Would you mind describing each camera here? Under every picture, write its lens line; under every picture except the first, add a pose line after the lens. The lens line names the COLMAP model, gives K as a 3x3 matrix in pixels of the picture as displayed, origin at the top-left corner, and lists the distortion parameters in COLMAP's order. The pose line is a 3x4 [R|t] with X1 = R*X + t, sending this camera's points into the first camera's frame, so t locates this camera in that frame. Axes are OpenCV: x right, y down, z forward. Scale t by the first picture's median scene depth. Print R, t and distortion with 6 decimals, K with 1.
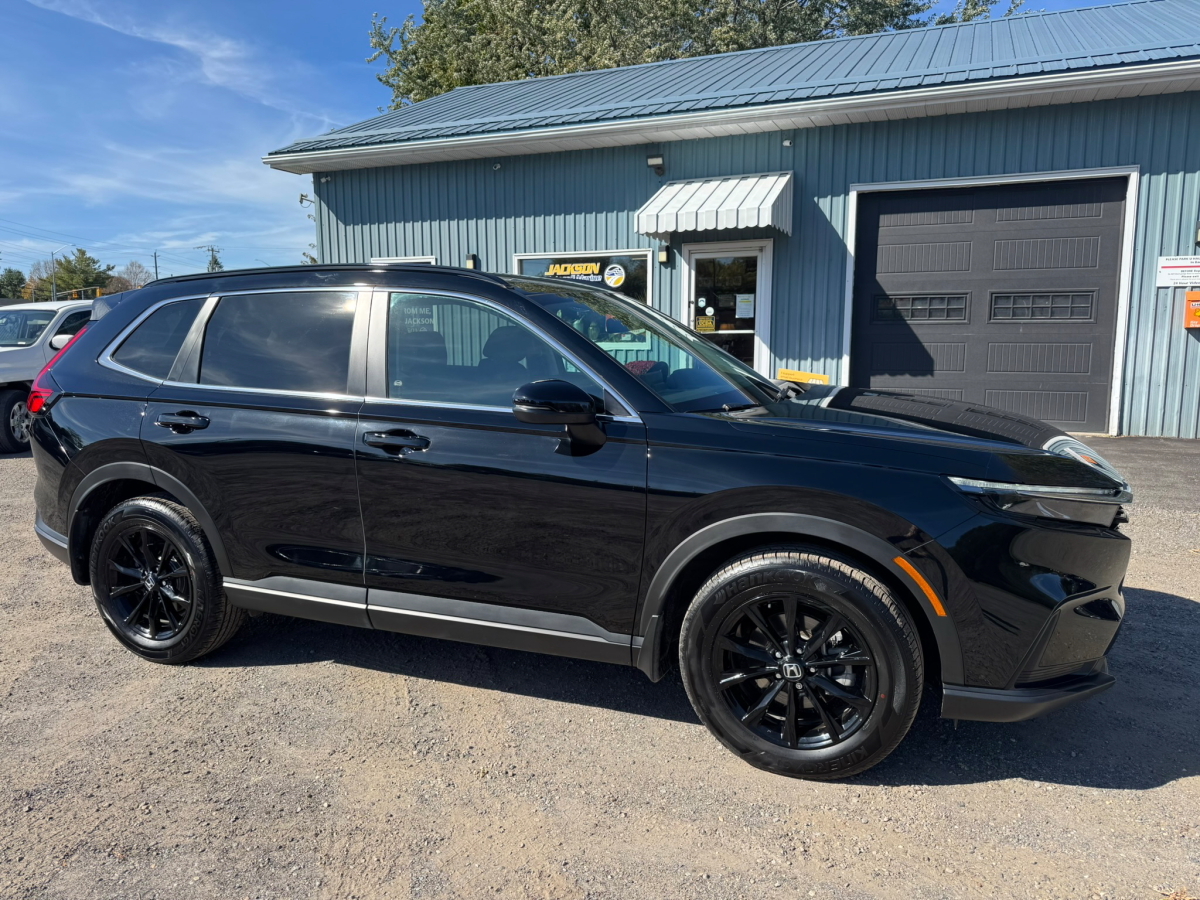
lens RADIAL K [[847.2, 0, 600.0], [0, 847.2, 450.0], [0, 0, 1]] dist [0.141056, -0.222937]
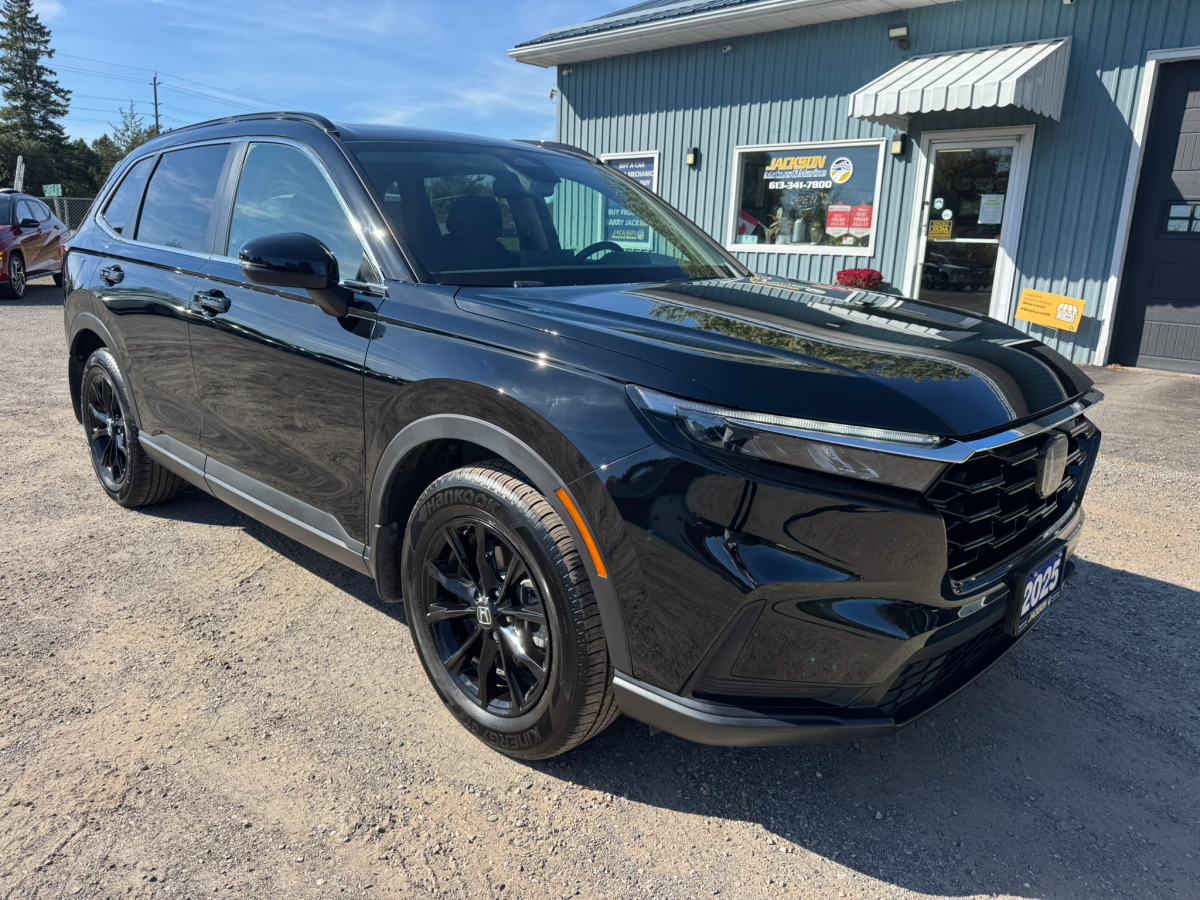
lens RADIAL K [[859.2, 0, 595.0], [0, 859.2, 453.2], [0, 0, 1]] dist [0.009364, -0.010709]
pose [[0.926413, 0.126810, -0.354511, 0.140403], [-0.091215, 0.989117, 0.115445, 0.002040], [0.365292, -0.074613, 0.927898, 0.077263]]
